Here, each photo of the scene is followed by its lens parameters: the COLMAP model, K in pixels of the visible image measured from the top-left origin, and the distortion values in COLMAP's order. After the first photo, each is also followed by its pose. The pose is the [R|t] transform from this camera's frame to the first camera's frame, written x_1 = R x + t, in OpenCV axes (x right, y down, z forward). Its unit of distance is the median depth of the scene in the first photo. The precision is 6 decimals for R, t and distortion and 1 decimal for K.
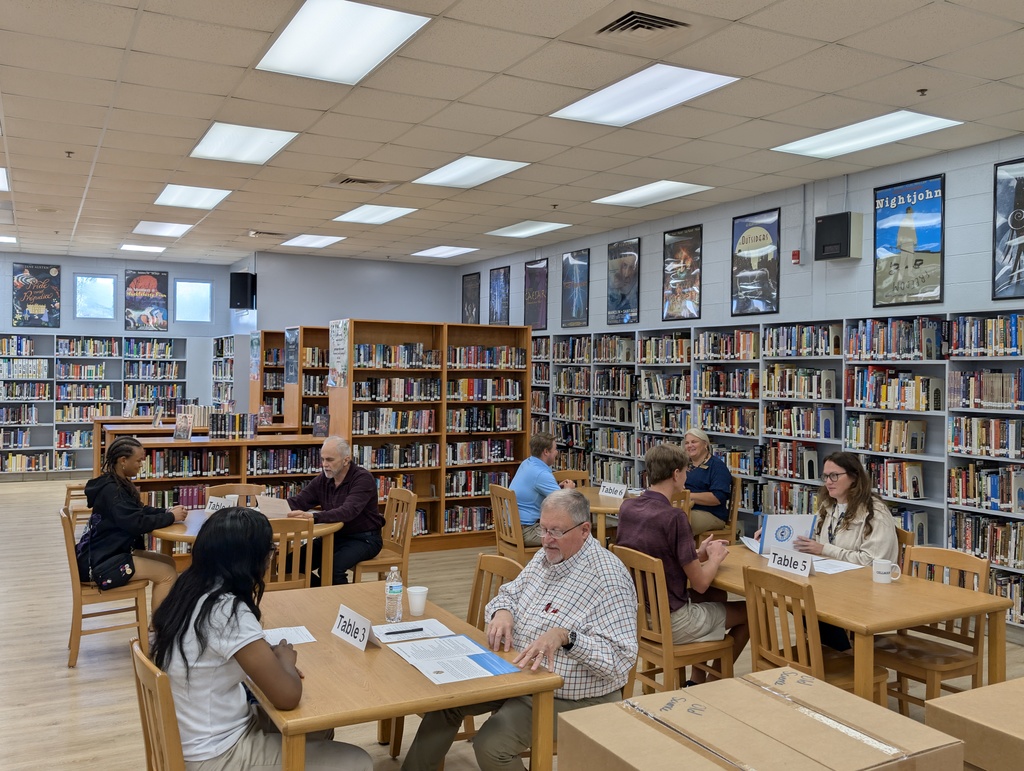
lens RADIAL K [[890.0, 0, 512.0], [0, 890.0, 385.5], [0, 0, 1]] dist [0.126424, -0.264367]
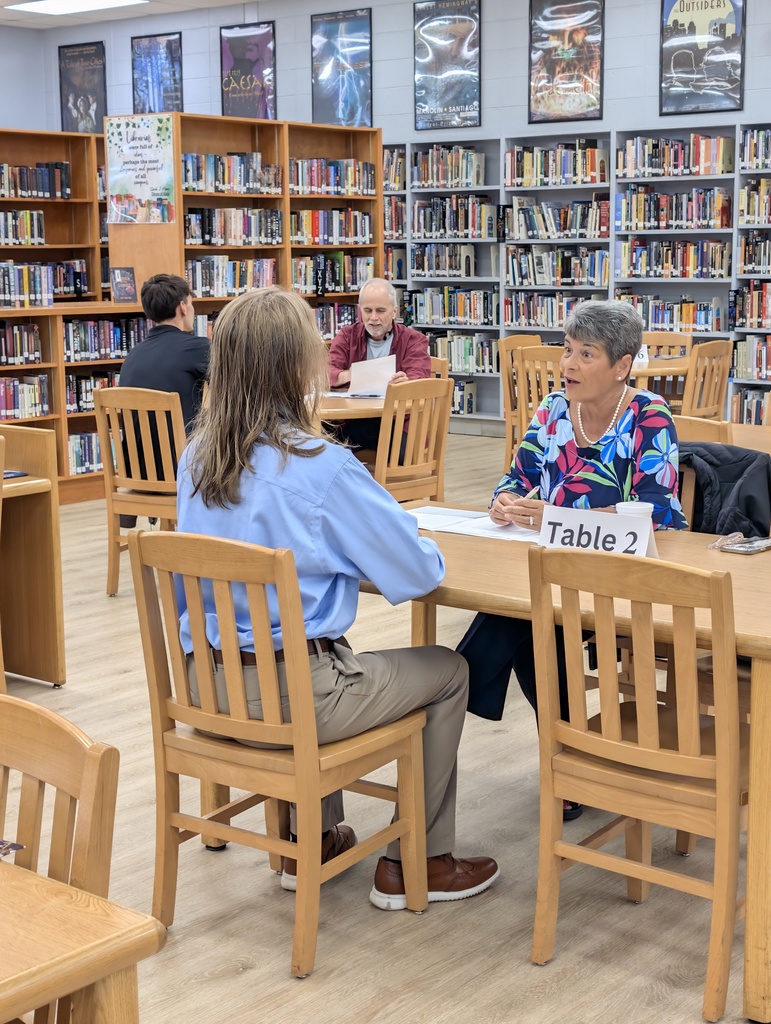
lens RADIAL K [[1552.5, 0, 385.5], [0, 1552.5, 512.0], [0, 0, 1]] dist [0.199709, -0.801730]
pose [[0.924757, -0.083653, 0.371251, -0.462554], [0.024204, 0.986495, 0.161994, 0.027546], [-0.379788, -0.140819, 0.914293, -0.114162]]
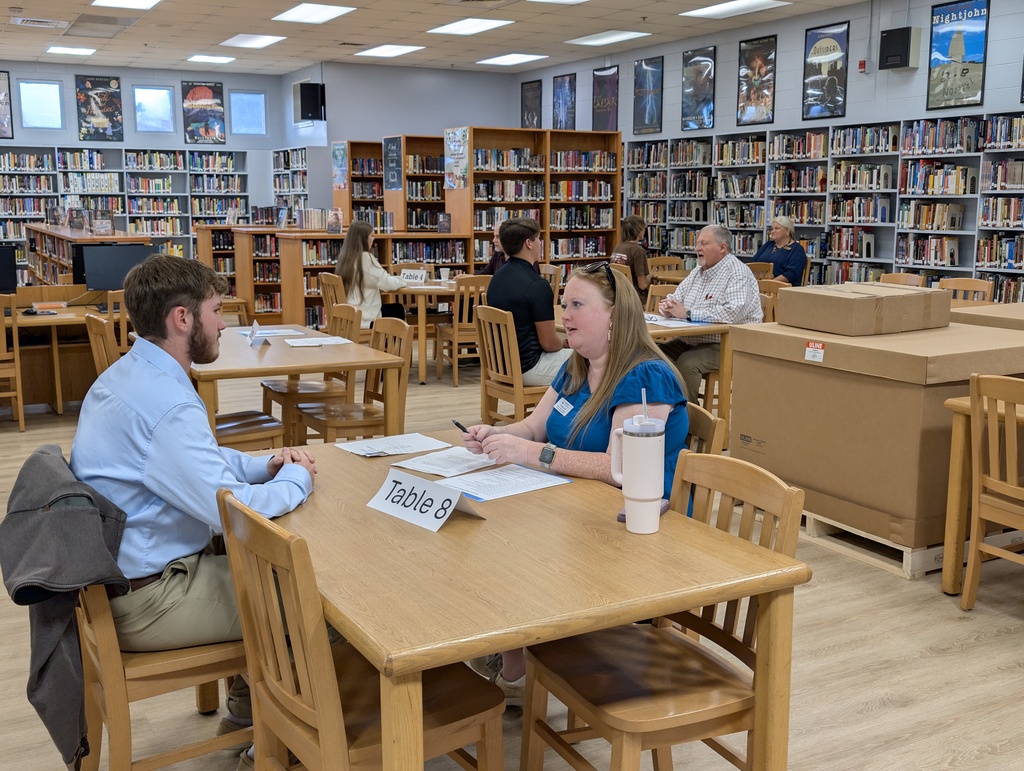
lens RADIAL K [[1036.4, 0, 531.3], [0, 1036.4, 382.1], [0, 0, 1]] dist [0.084008, -0.169179]
pose [[0.999610, -0.016868, 0.022241, -0.132621], [0.013080, 0.986931, 0.160614, 0.032788], [-0.024660, -0.160260, 0.986767, -0.343685]]
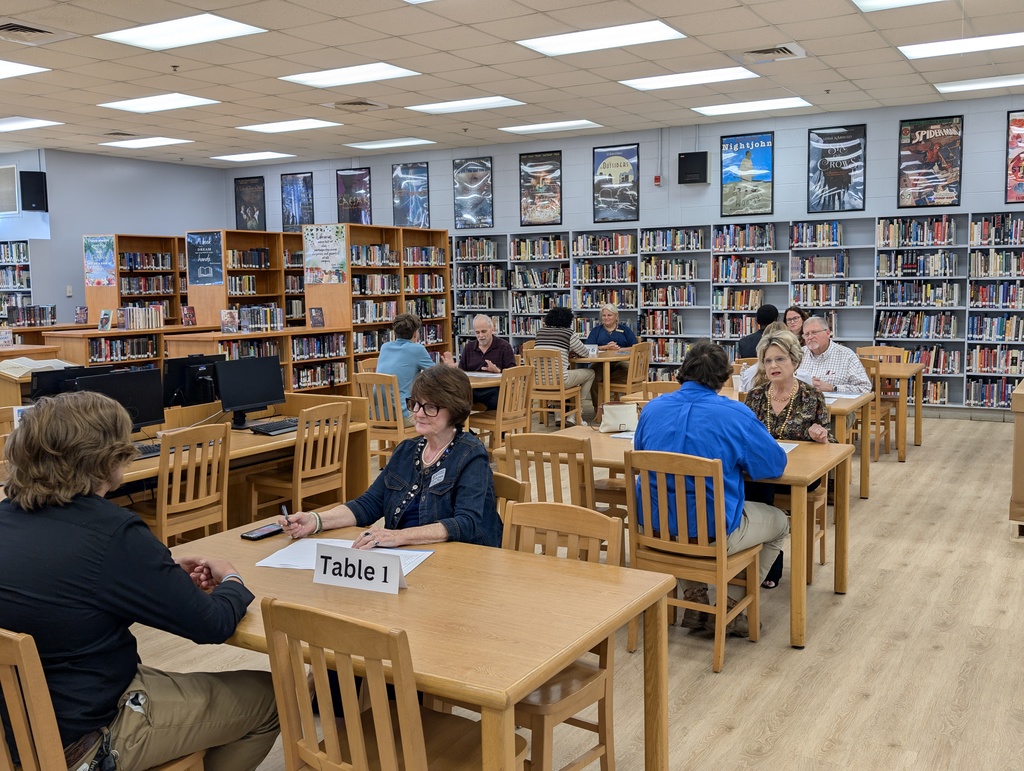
lens RADIAL K [[935.3, 0, 512.0], [0, 935.3, 385.5], [0, 0, 1]] dist [0.163448, -0.496339]
pose [[0.857119, -0.084313, 0.508171, -0.611775], [0.034993, 0.993765, 0.105858, 0.012022], [-0.513928, -0.072950, 0.854726, -0.164654]]
